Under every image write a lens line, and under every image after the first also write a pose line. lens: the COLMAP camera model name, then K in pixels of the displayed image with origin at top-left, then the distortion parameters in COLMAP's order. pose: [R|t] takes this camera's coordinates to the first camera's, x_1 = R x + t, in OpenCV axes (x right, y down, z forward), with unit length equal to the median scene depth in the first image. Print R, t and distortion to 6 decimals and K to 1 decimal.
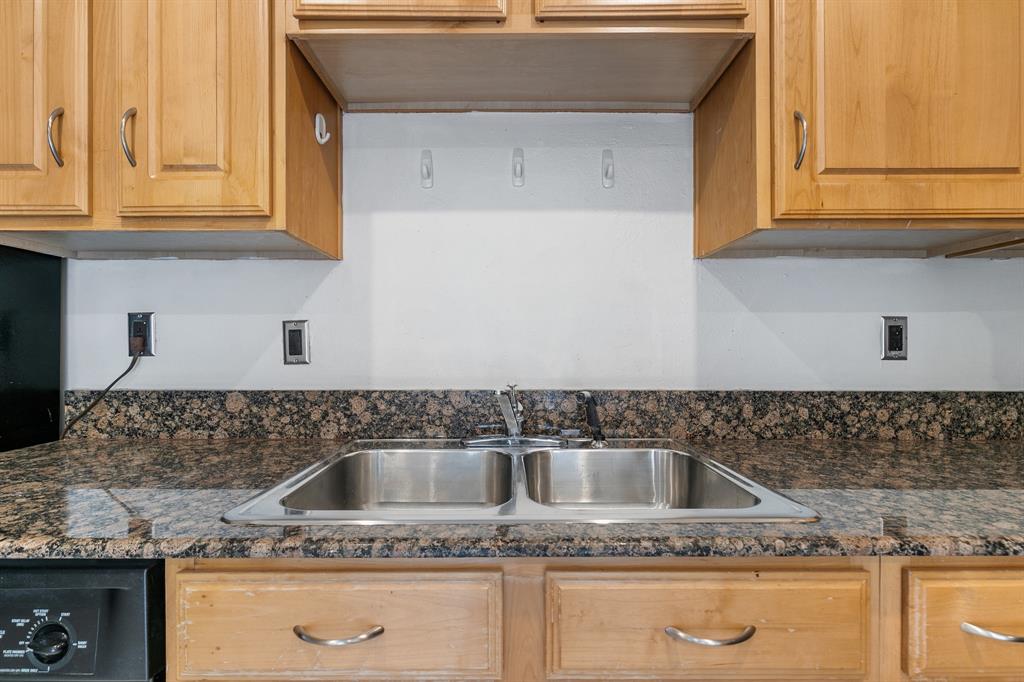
lens RADIAL K [[465.8, 0, 511.4], [0, 465.8, 341.9], [0, 0, 1]] dist [0.005167, -0.002125]
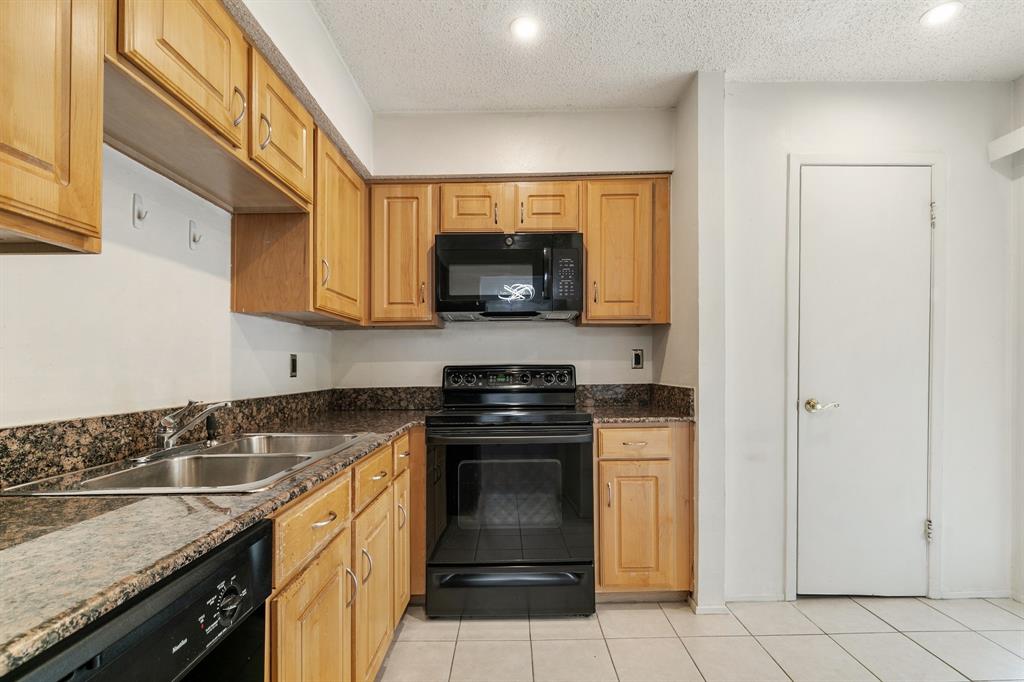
lens RADIAL K [[465.8, 0, 509.8], [0, 465.8, 352.7], [0, 0, 1]] dist [0.005167, -0.002125]
pose [[0.007529, 0.030235, 0.999514, -1.110048], [0.002524, 0.999539, -0.030255, -0.001612], [-0.999968, 0.002750, 0.007449, 0.106679]]
